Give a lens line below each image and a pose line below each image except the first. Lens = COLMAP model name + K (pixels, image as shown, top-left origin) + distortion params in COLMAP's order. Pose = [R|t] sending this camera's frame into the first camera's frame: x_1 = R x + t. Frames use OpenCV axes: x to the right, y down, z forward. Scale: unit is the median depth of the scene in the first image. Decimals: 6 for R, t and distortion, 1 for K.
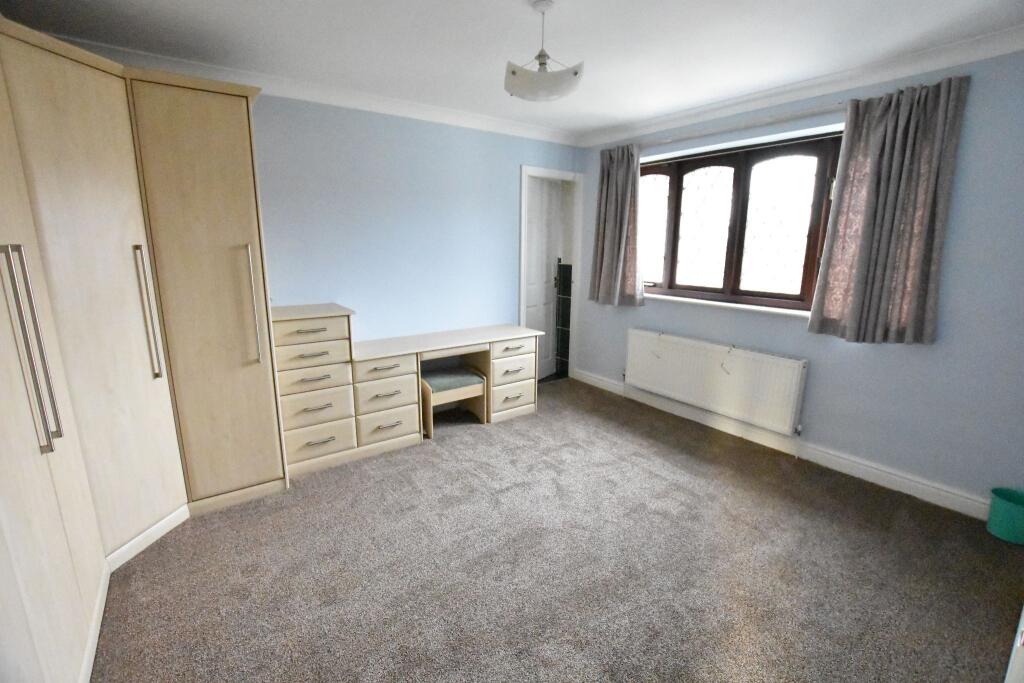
lens RADIAL K [[443.0, 0, 510.5], [0, 443.0, 339.7], [0, 0, 1]] dist [-0.030242, 0.000097]
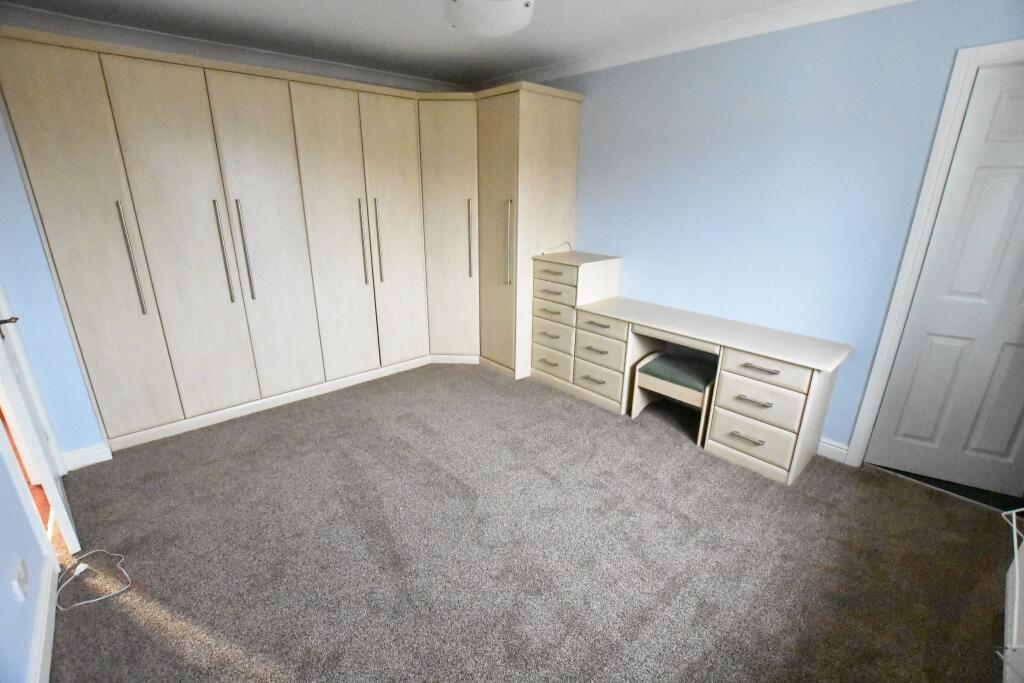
lens RADIAL K [[443.0, 0, 517.9], [0, 443.0, 342.3], [0, 0, 1]] dist [-0.030242, 0.000097]
pose [[0.125389, 0.318491, -0.939596, 0.669772], [-0.217613, 0.932837, 0.287159, -0.151916], [0.967948, 0.168461, 0.186275, 0.626526]]
